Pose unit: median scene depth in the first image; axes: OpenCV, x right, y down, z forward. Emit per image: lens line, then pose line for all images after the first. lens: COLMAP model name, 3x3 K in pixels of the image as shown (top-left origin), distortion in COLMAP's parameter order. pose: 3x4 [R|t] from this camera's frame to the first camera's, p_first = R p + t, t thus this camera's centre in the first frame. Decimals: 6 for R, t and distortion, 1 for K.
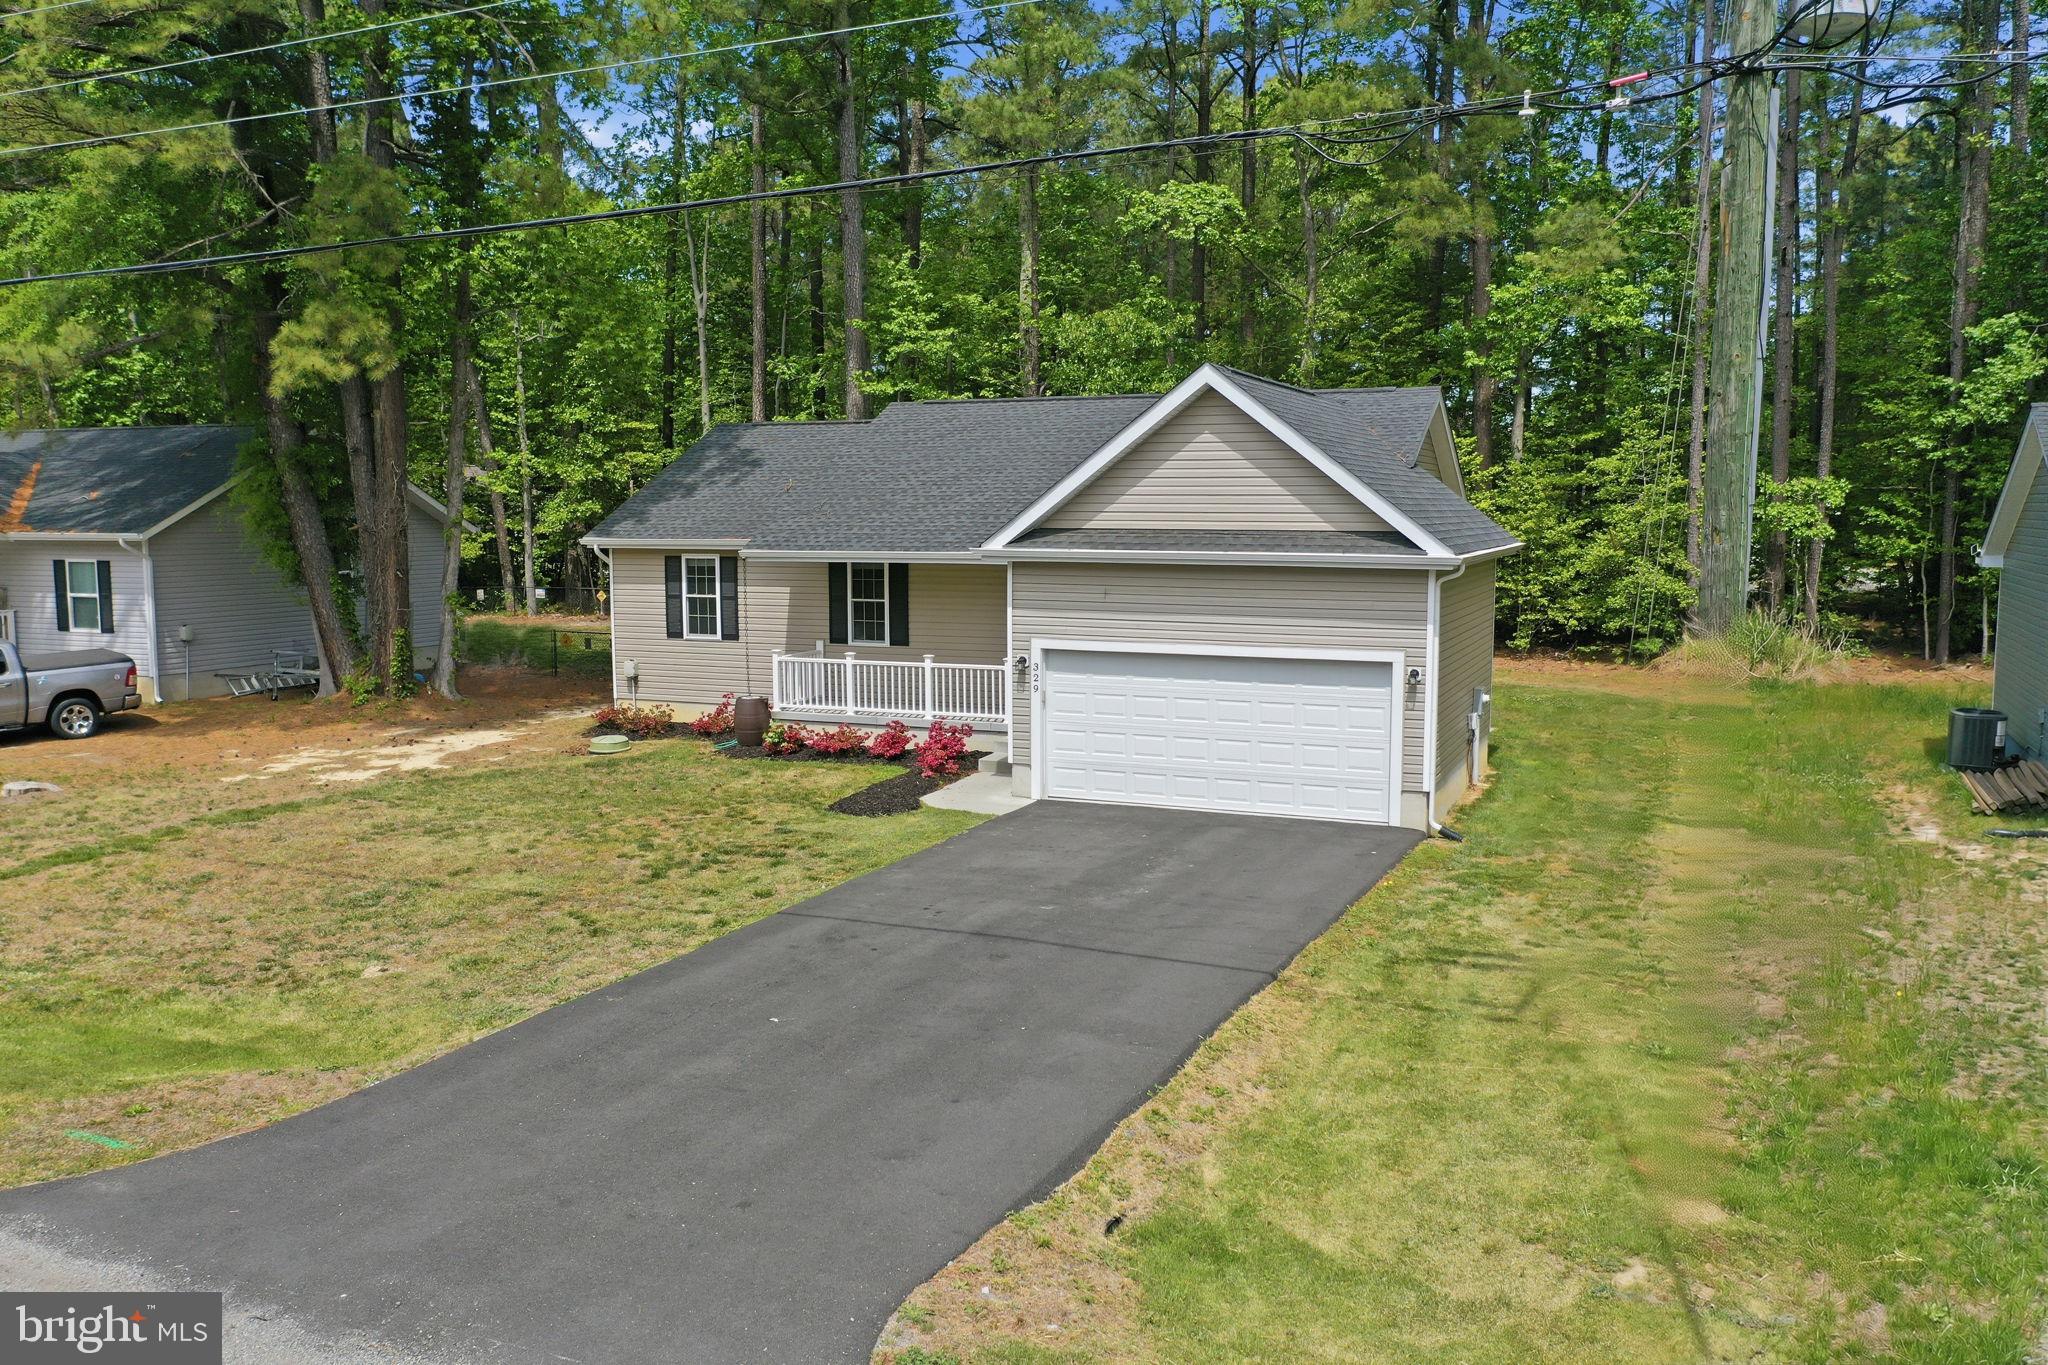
lens RADIAL K [[1606.5, 0, 1022.8], [0, 1606.5, 671.9], [0, 0, 1]] dist [-0.002626, -0.008832]
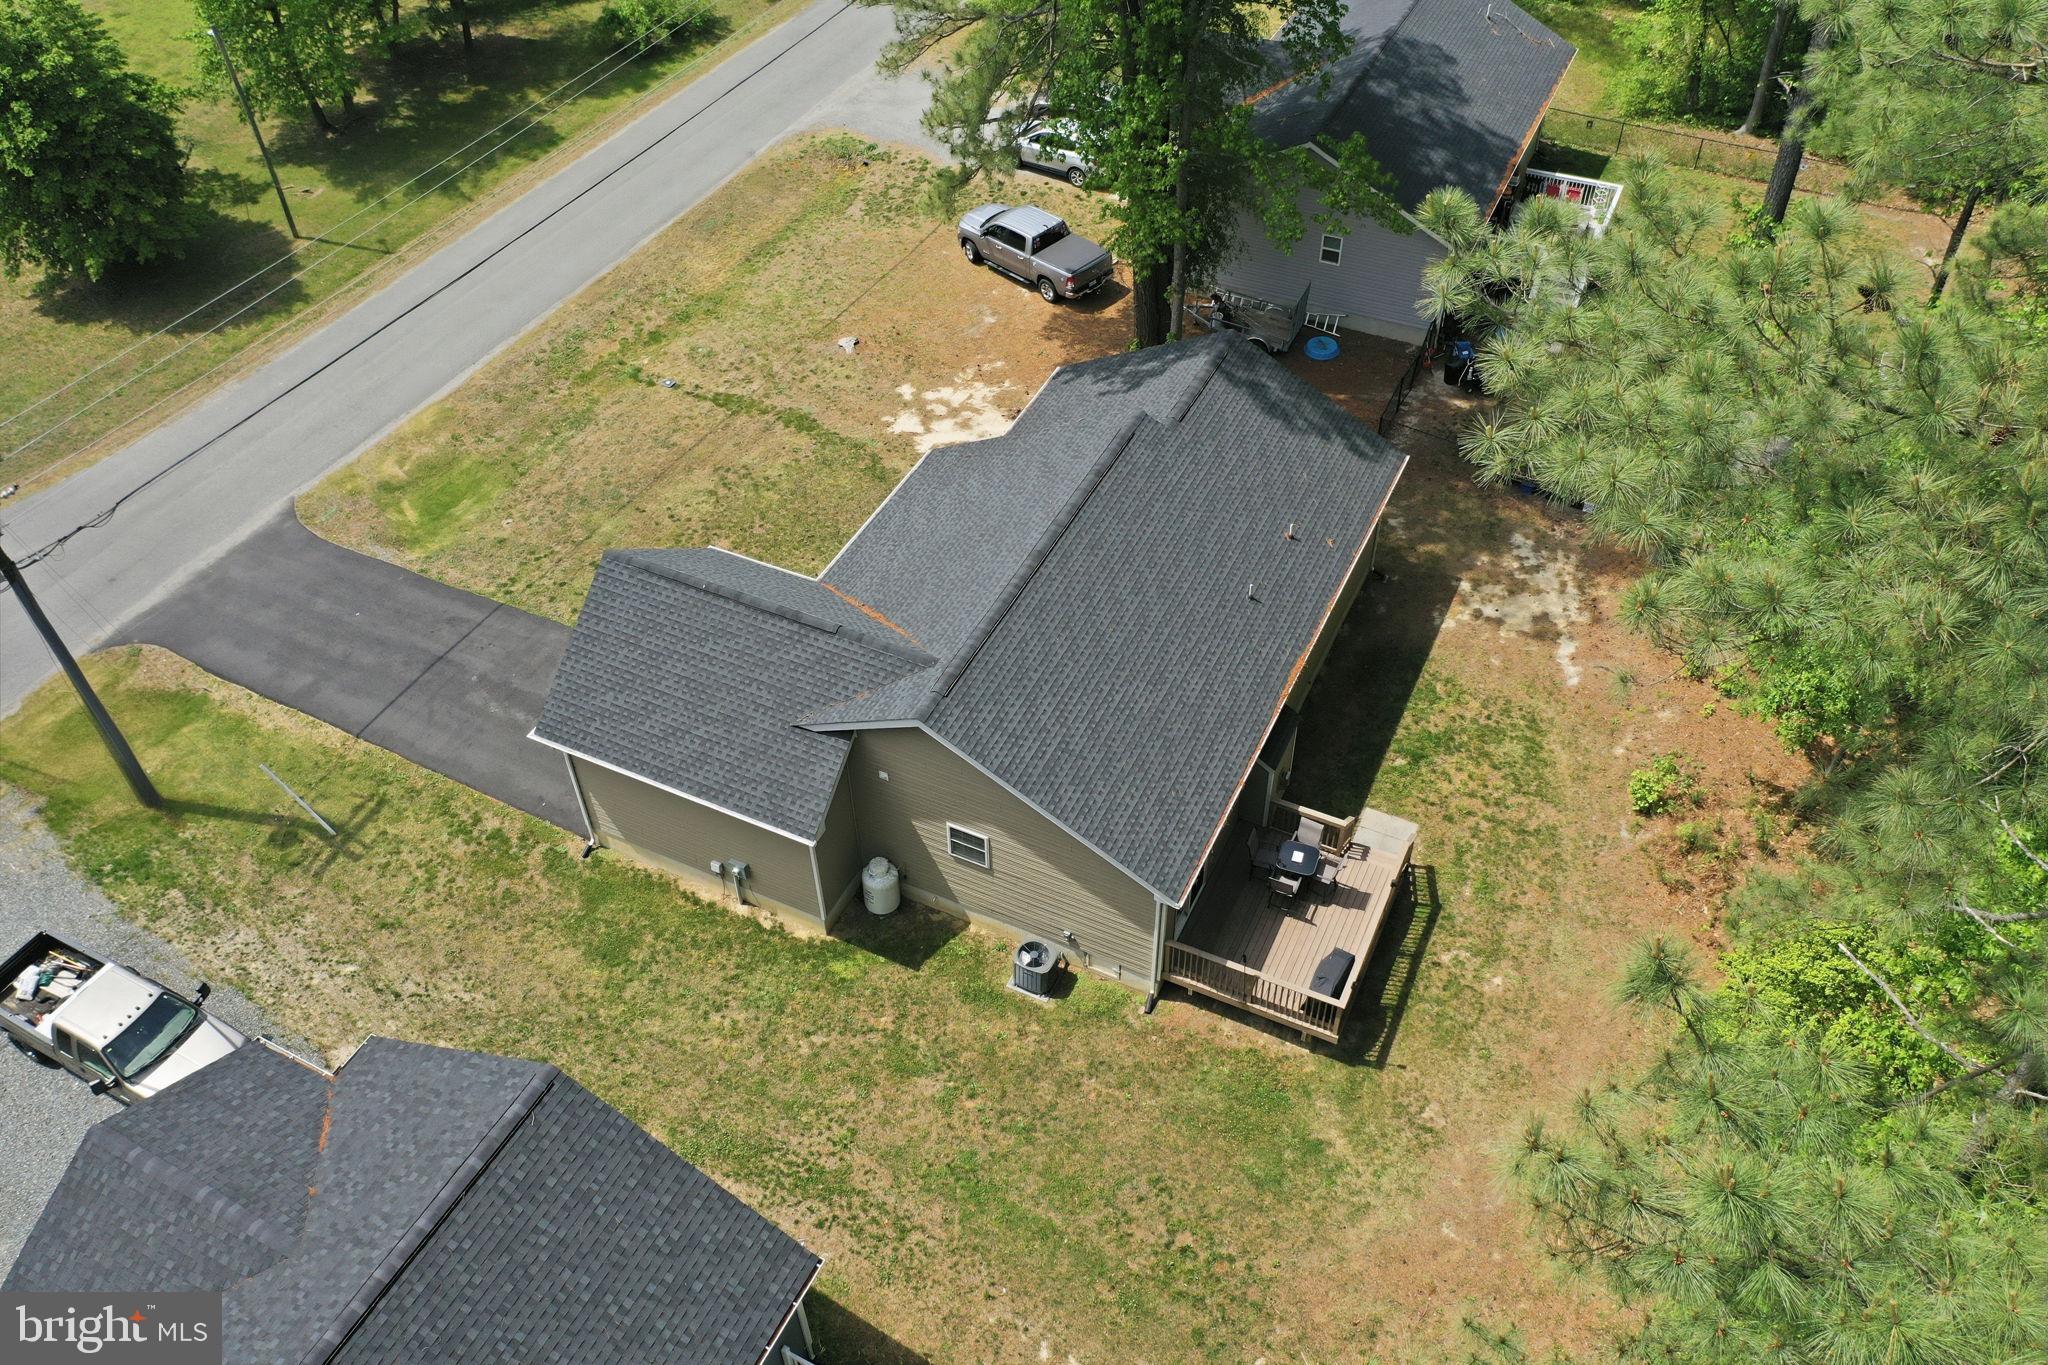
lens RADIAL K [[1606.5, 0, 1022.8], [0, 1606.5, 671.9], [0, 0, 1]] dist [-0.002626, -0.008832]
pose [[-0.046308, 0.698002, -0.714597, 1.227612], [-0.084170, 0.710094, 0.699058, -1.169362], [0.995375, 0.092519, 0.025868, 1.284819]]
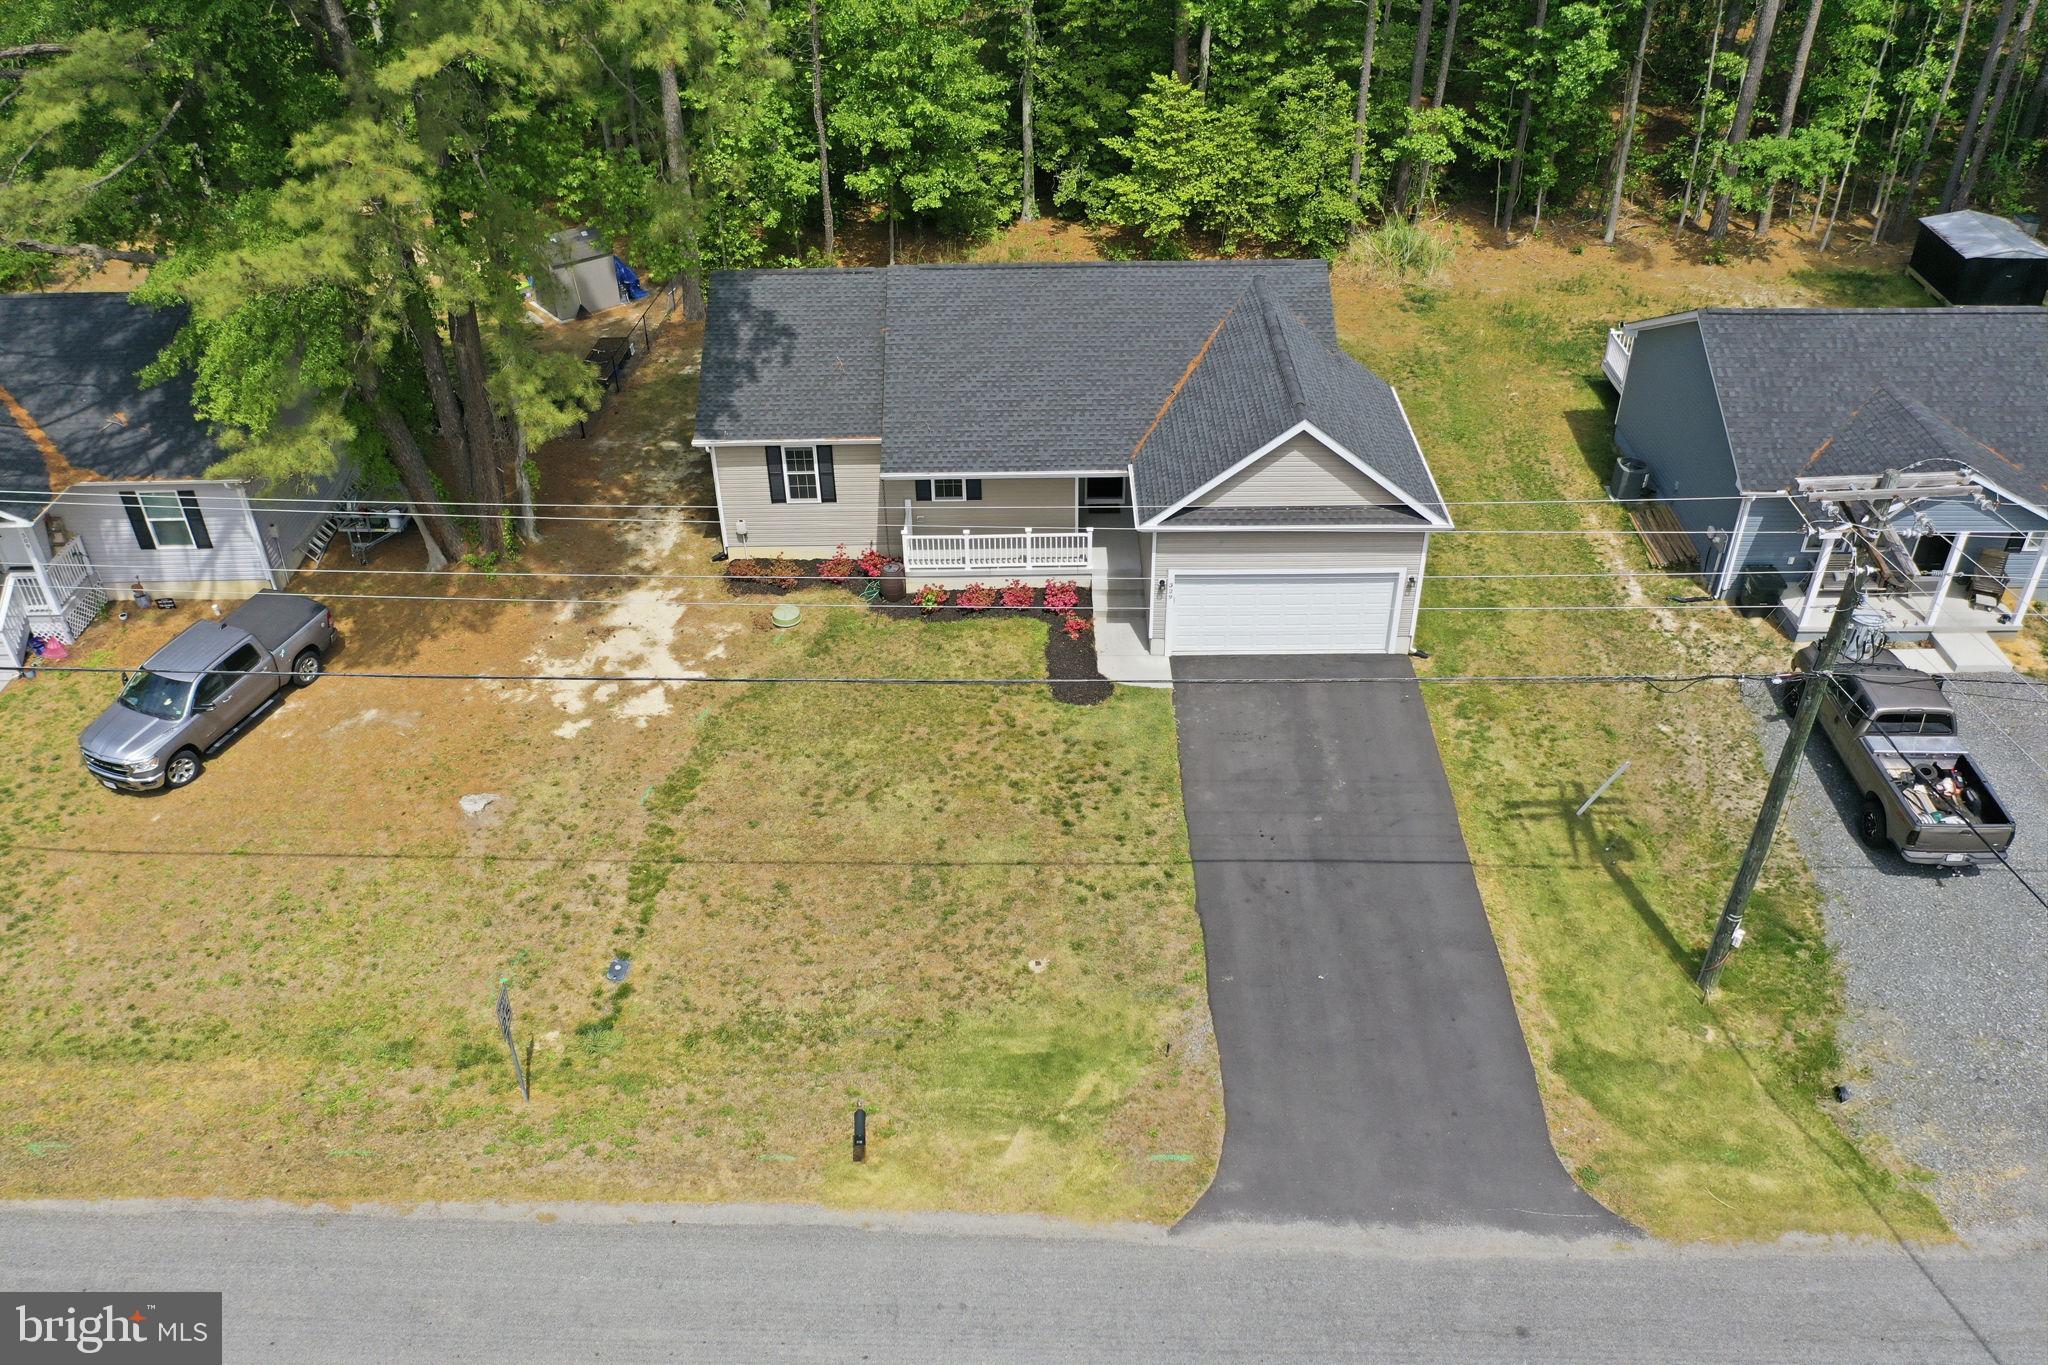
lens RADIAL K [[1606.5, 0, 1022.8], [0, 1606.5, 671.9], [0, 0, 1]] dist [-0.002626, -0.008832]
pose [[0.918484, -0.233639, 0.319060, -0.641063], [0.050997, 0.870054, 0.490311, -0.701827], [-0.392155, -0.434072, 0.811046, -0.241496]]
